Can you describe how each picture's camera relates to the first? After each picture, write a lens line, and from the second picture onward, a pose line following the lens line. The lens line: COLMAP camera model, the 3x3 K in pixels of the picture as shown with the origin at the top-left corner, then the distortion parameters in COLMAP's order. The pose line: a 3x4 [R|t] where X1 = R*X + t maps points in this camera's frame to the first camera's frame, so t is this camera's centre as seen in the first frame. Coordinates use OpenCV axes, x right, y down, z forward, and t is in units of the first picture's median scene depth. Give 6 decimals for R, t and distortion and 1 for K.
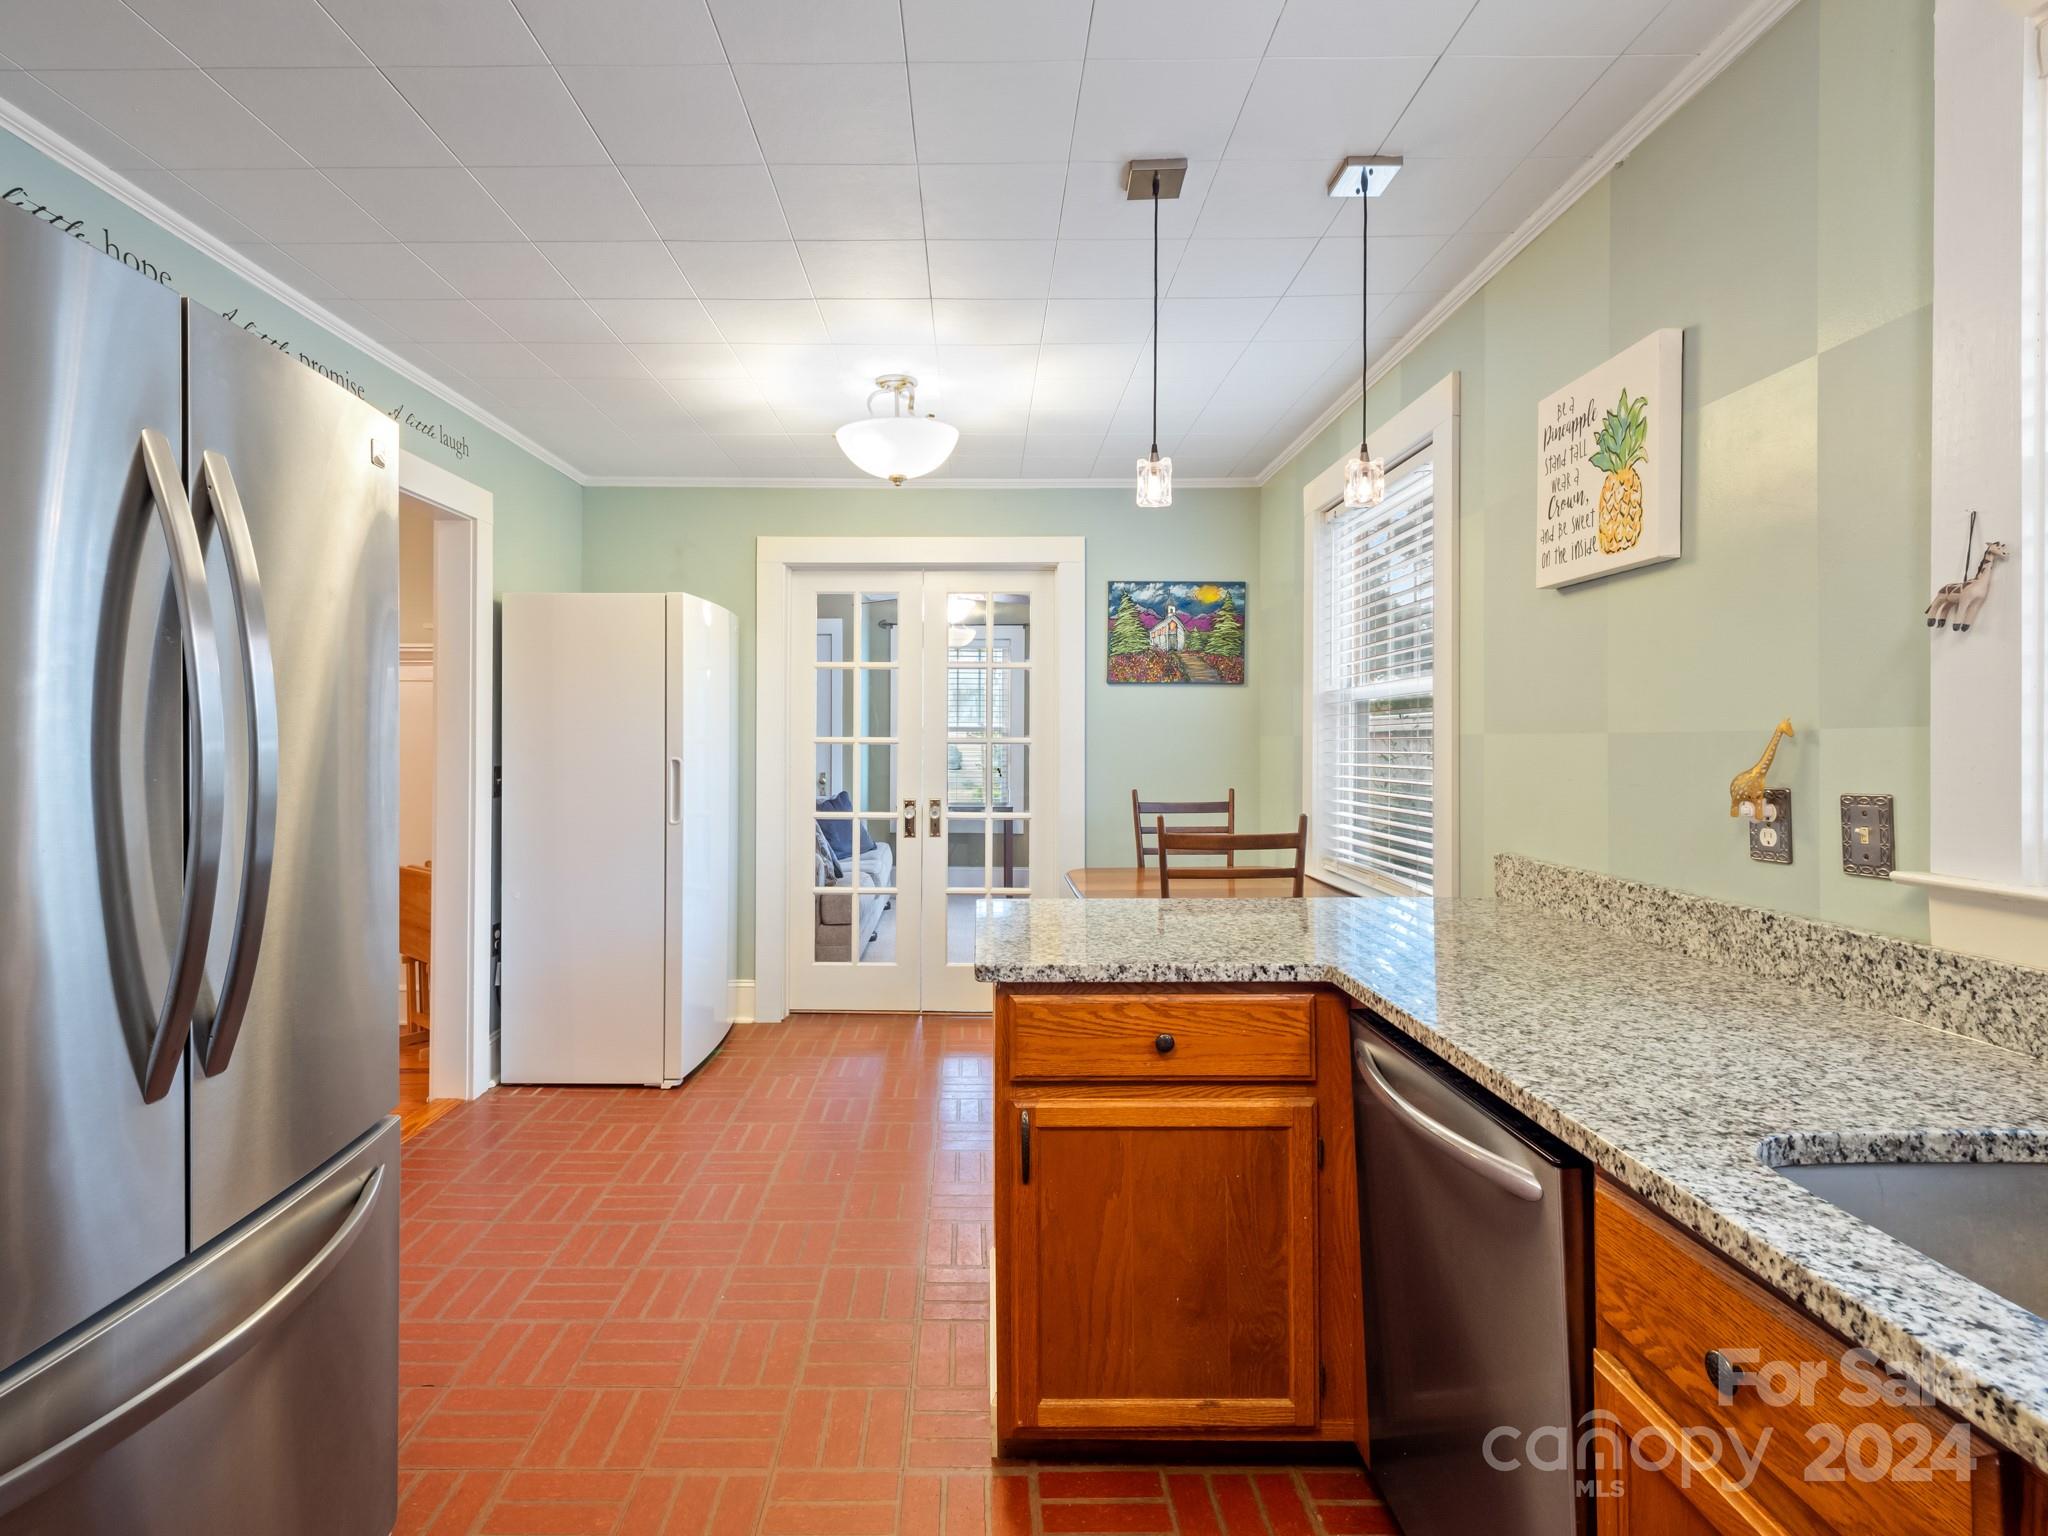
lens RADIAL K [[1020.8, 0, 957.8], [0, 1020.8, 730.0], [0, 0, 1]] dist [-0.002127, -0.000623]
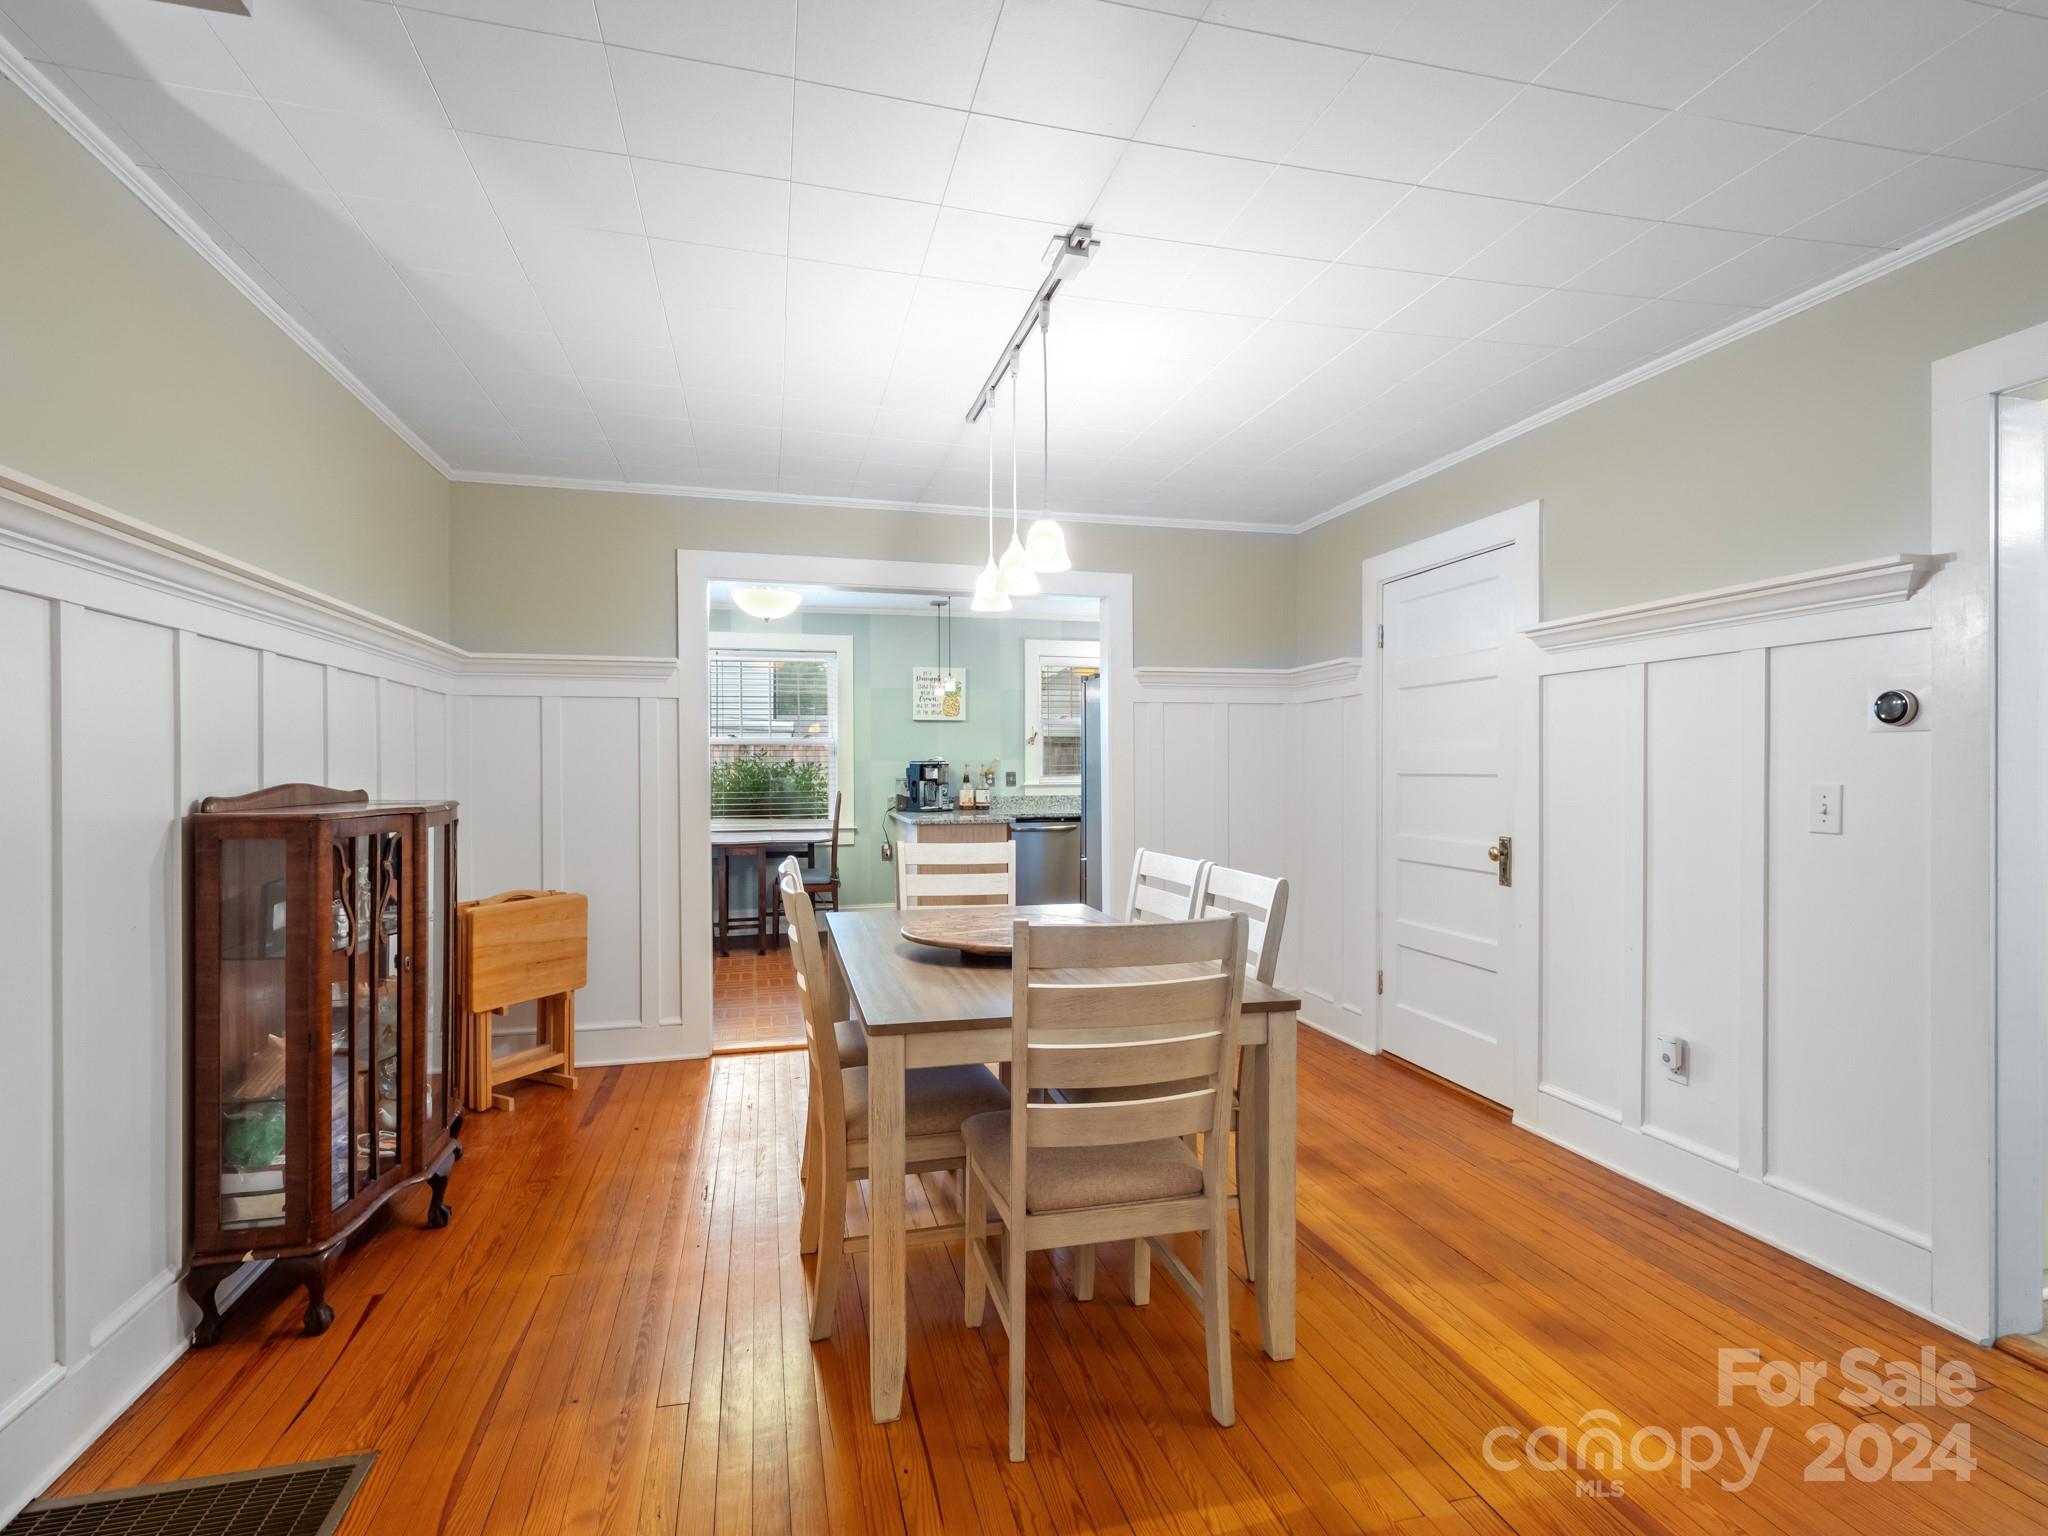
lens RADIAL K [[999.2, 0, 1011.3], [0, 999.2, 770.5], [0, 0, 1]] dist [-0.001438, -0.000449]
pose [[-0.262586, -0.002189, 0.964906, -2.949402], [-0.002683, 0.999995, 0.001538, 0.032207], [-0.964905, -0.002185, -0.262590, 1.627739]]
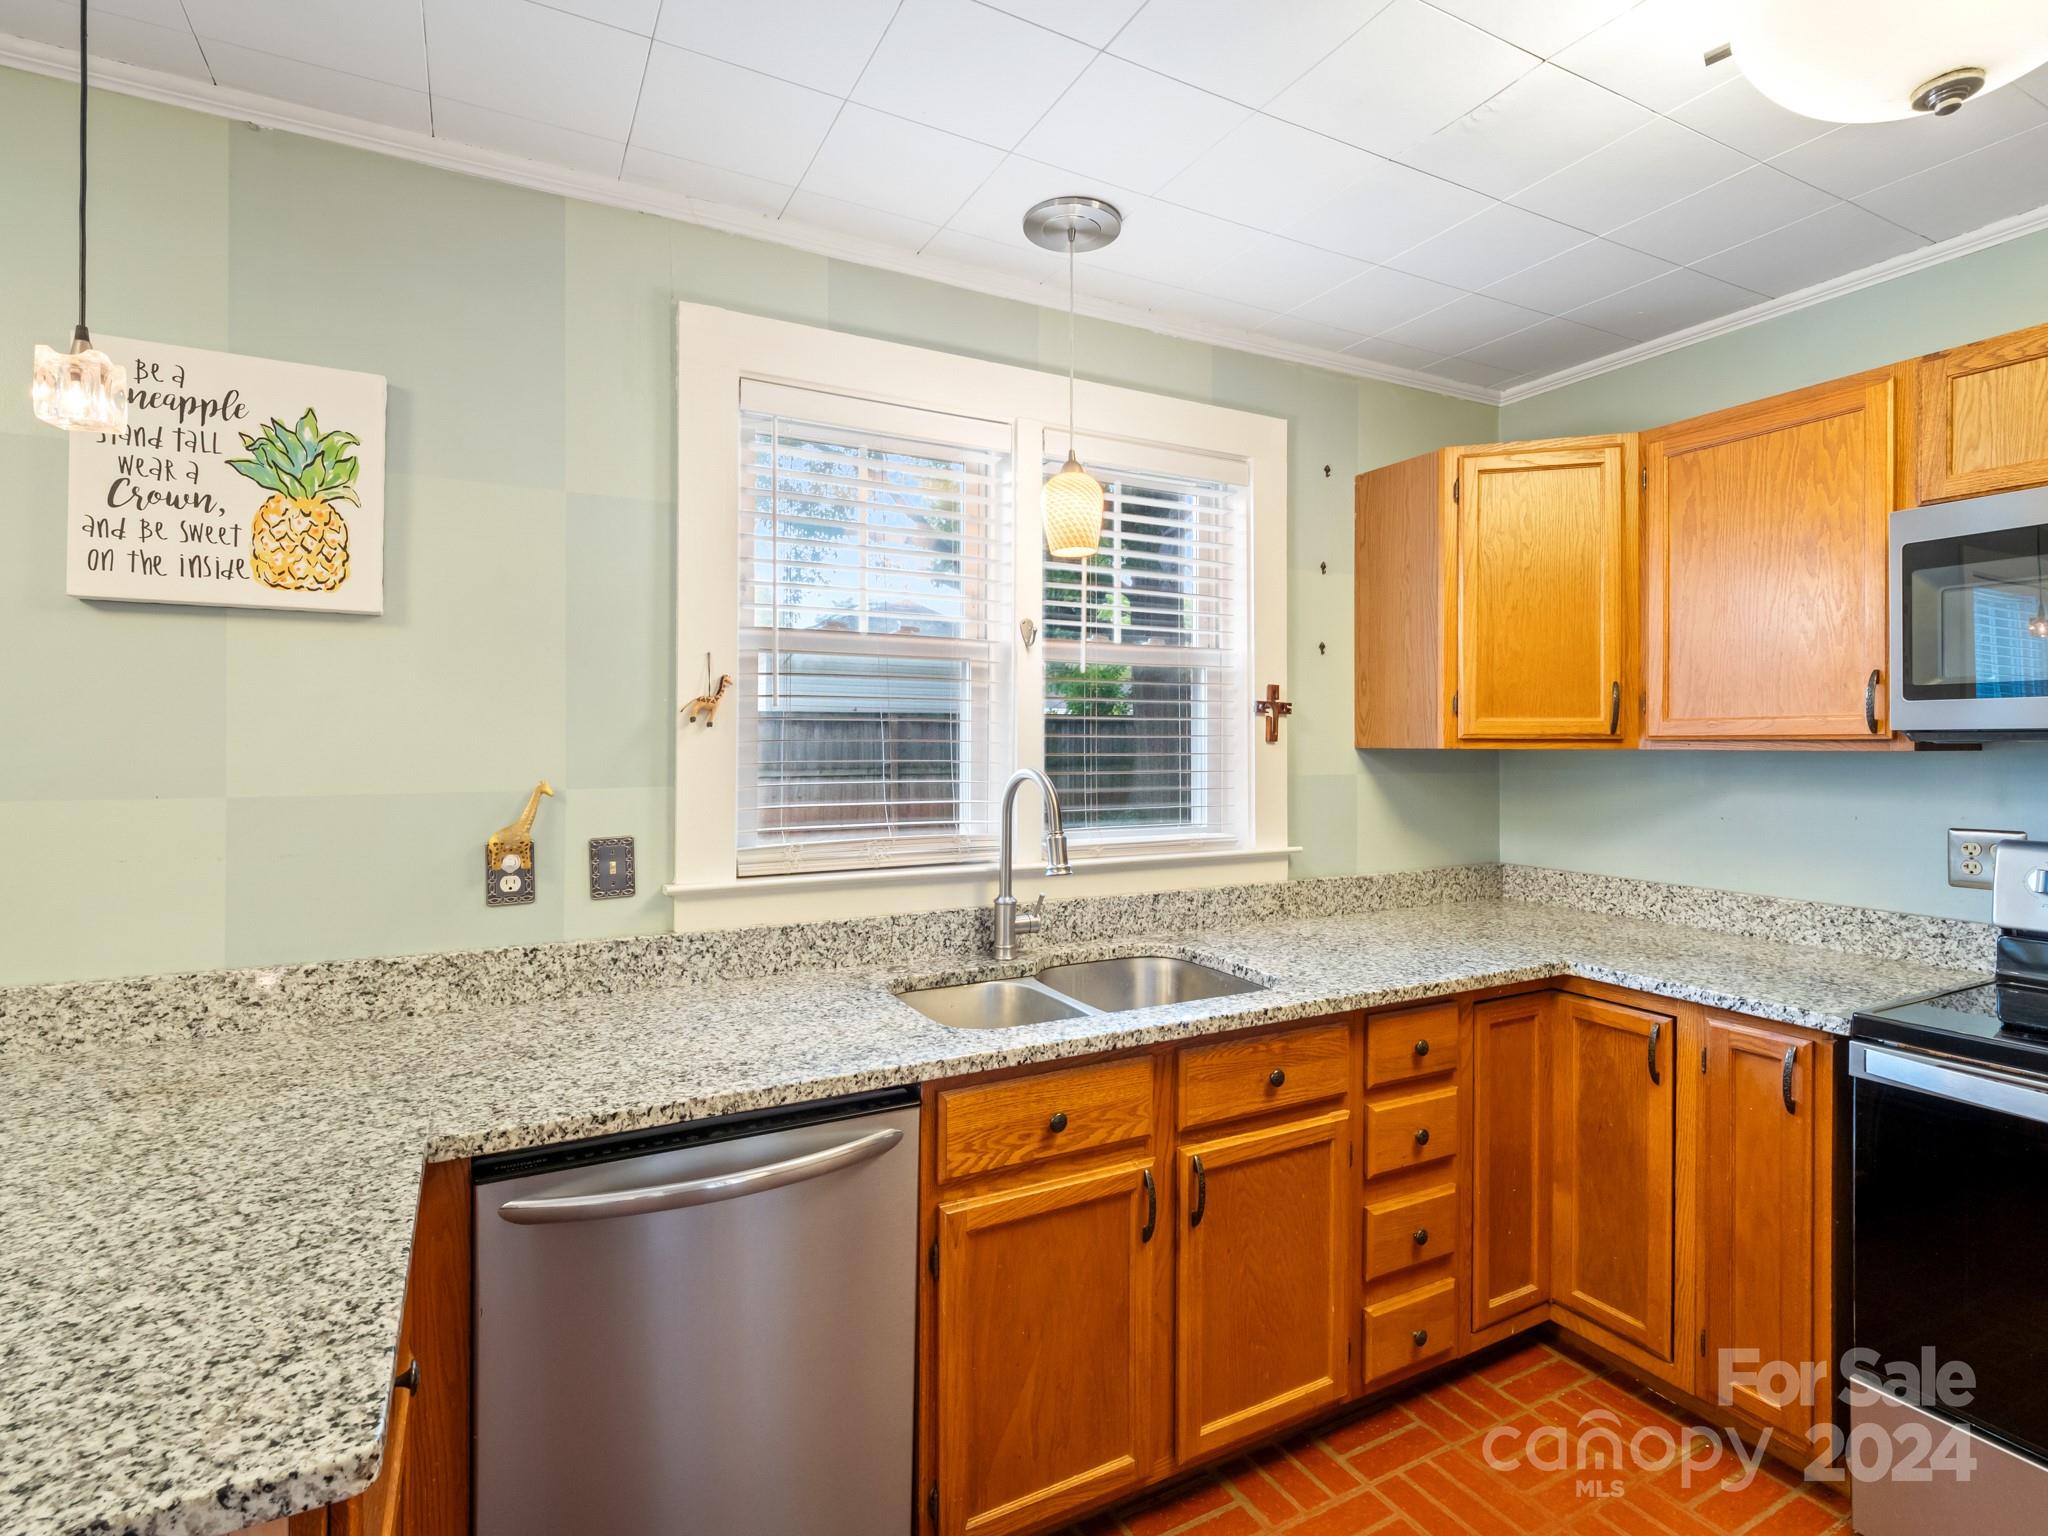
lens RADIAL K [[1010.6, 0, 1015.2], [0, 1010.6, 743.4], [0, 0, 1]] dist [0.001574, -0.001743]
pose [[-0.482145, 0.003281, 0.876085, -0.364433], [-0.007908, 0.999936, -0.008098, -0.036827], [-0.876055, -0.010833, -0.482089, 0.784714]]
